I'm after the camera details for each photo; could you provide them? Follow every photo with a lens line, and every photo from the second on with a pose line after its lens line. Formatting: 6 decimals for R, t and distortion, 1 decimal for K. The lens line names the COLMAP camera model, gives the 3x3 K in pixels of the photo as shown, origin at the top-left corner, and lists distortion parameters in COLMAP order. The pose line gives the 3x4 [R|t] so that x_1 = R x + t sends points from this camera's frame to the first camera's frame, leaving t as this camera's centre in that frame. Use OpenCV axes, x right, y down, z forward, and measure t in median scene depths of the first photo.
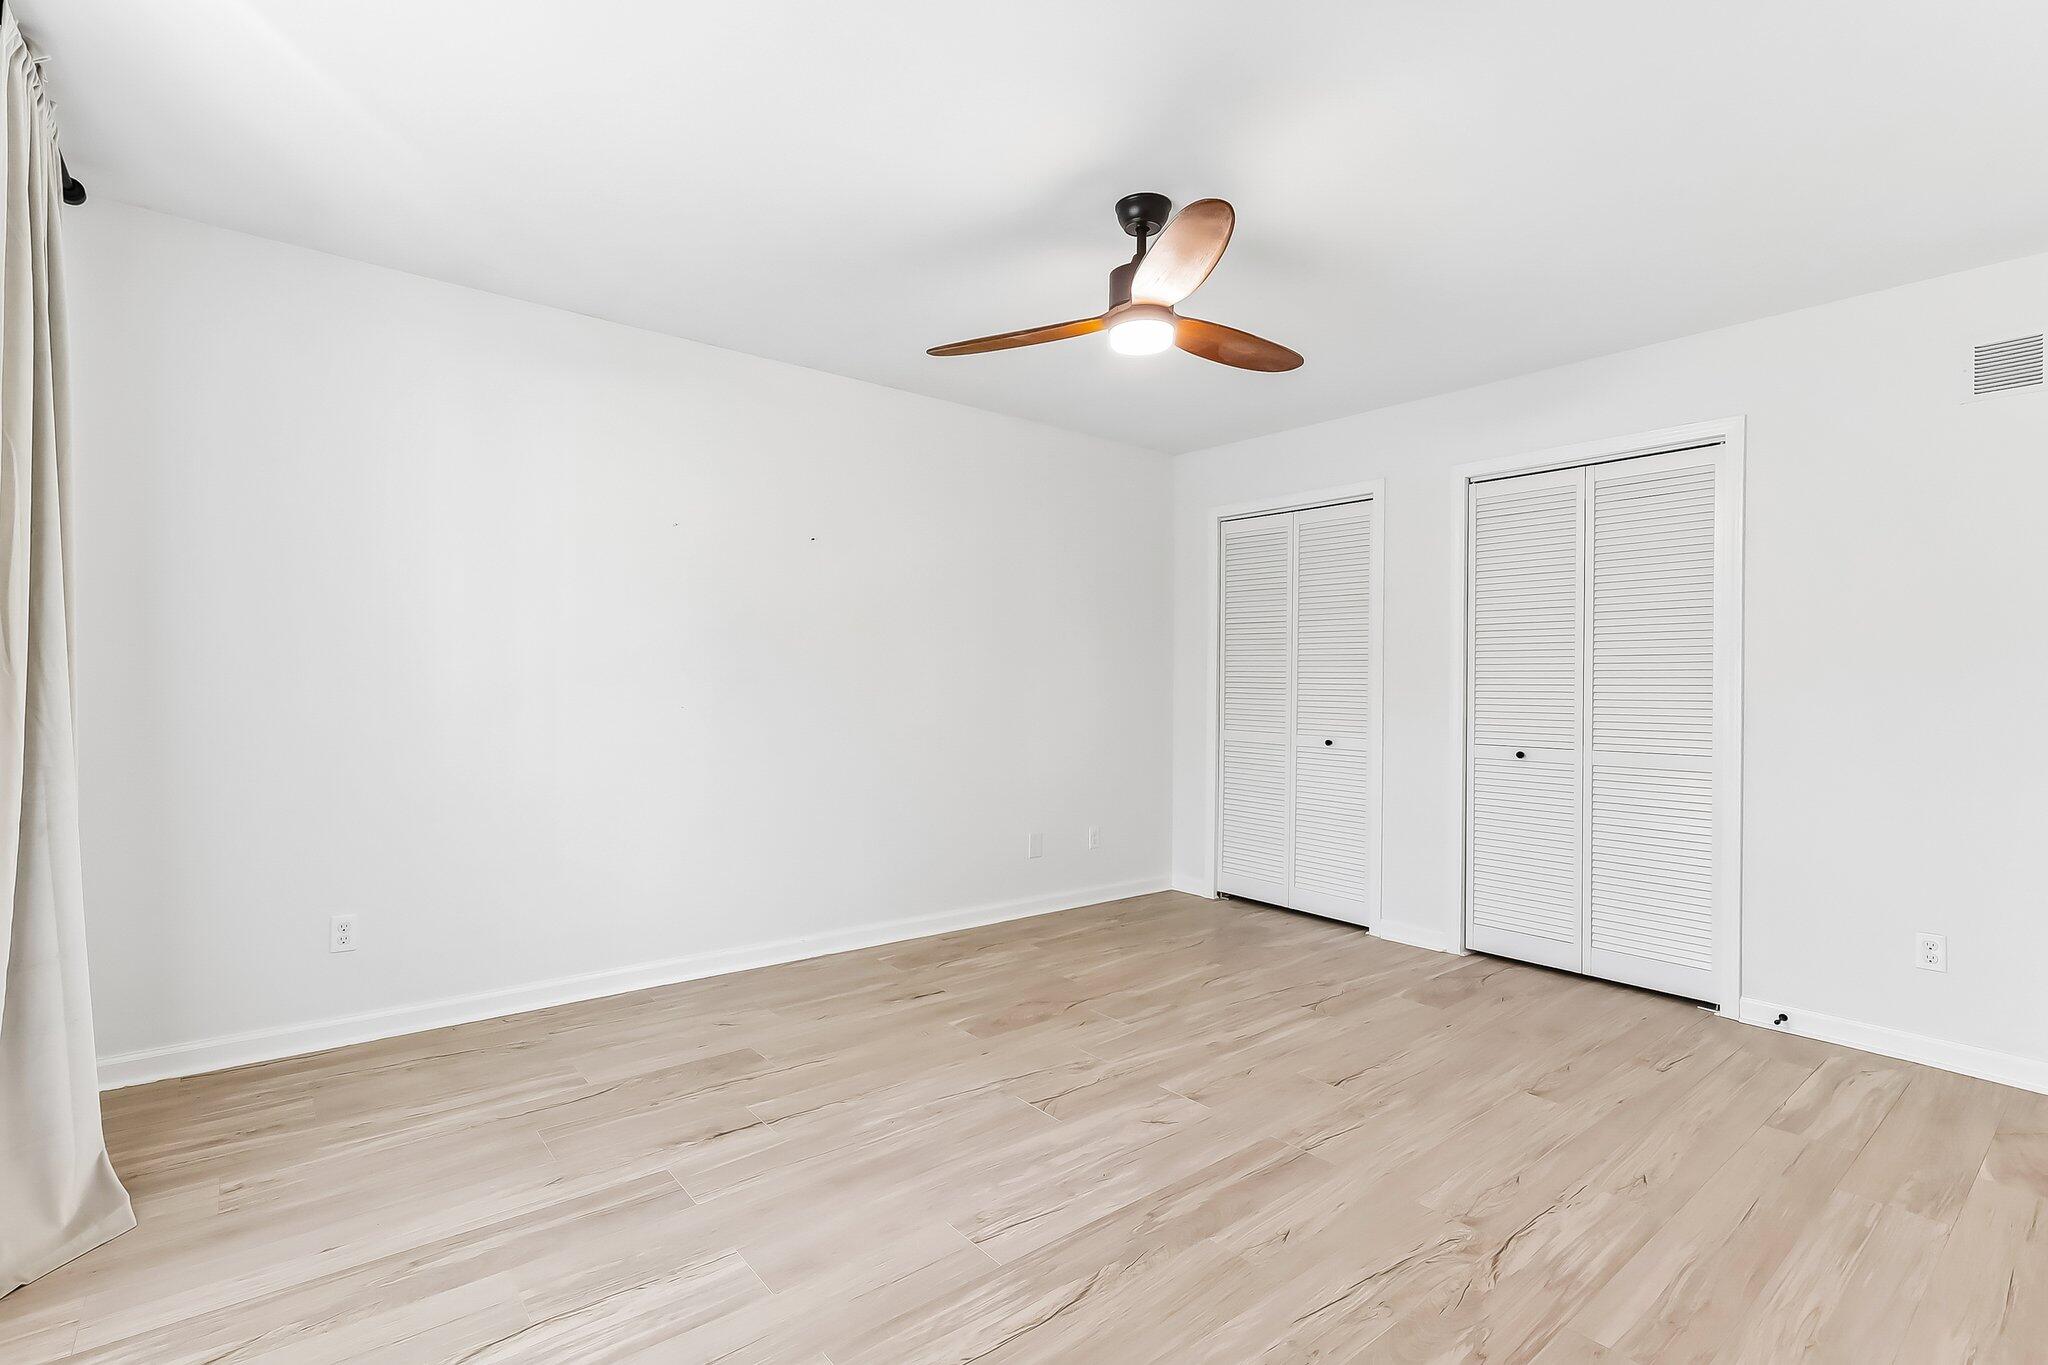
lens RADIAL K [[937.8, 0, 1004.3], [0, 937.8, 679.3], [0, 0, 1]] dist [-0.003108, -0.000338]
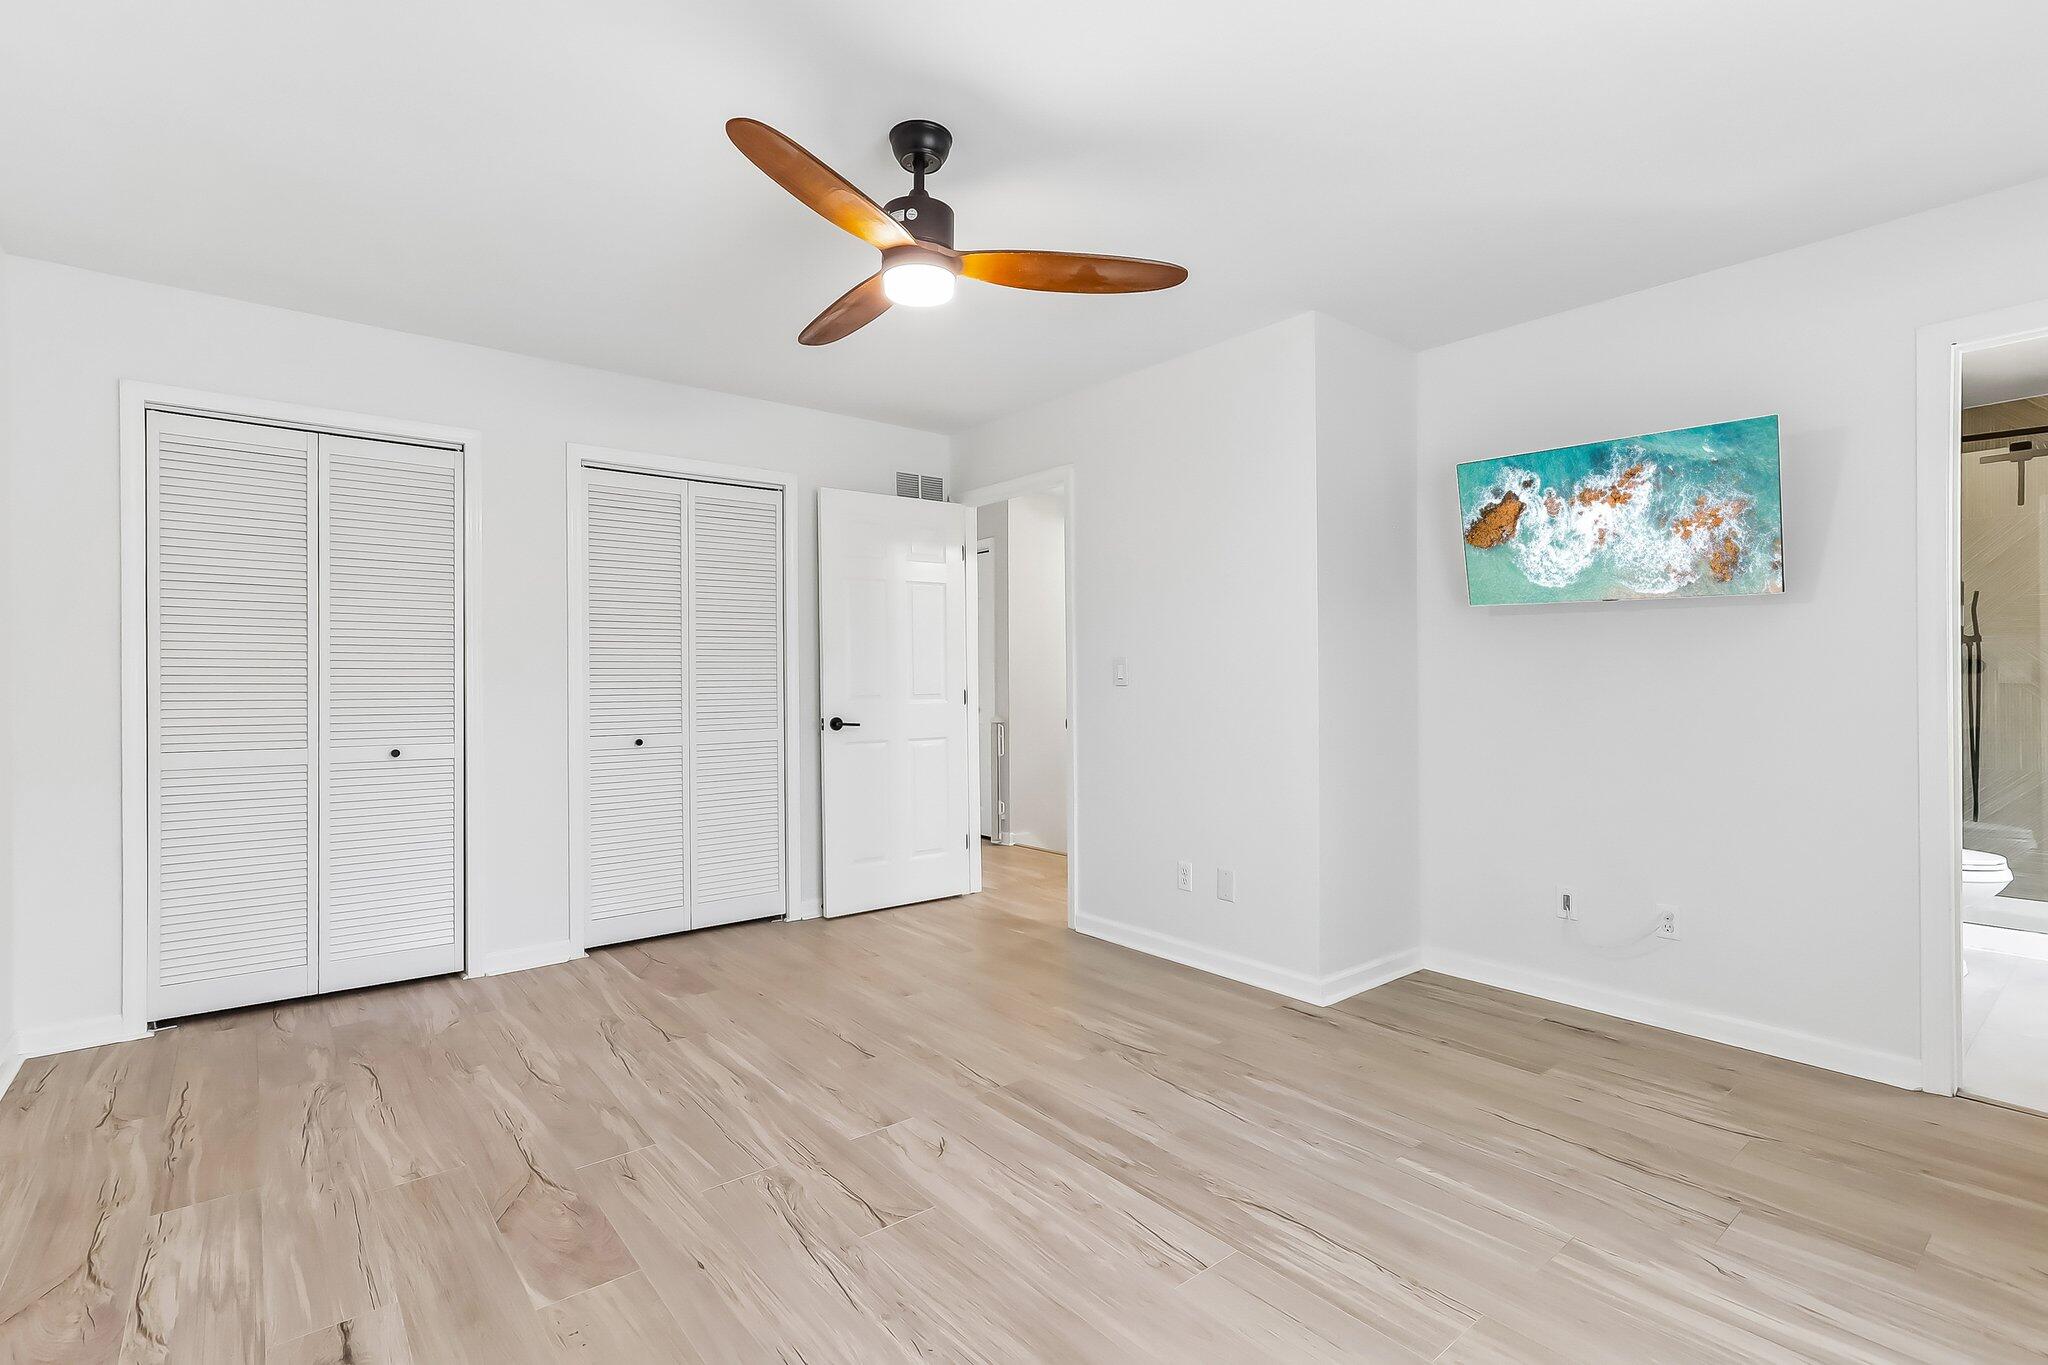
lens RADIAL K [[937.8, 0, 1003.4], [0, 937.8, 682.1], [0, 0, 1]] dist [-0.003108, -0.000338]
pose [[0.007129, -0.016793, 0.999834, -0.680289], [0.001678, 0.999858, 0.016781, 0.000890], [-0.999973, 0.001558, 0.007156, 0.849301]]
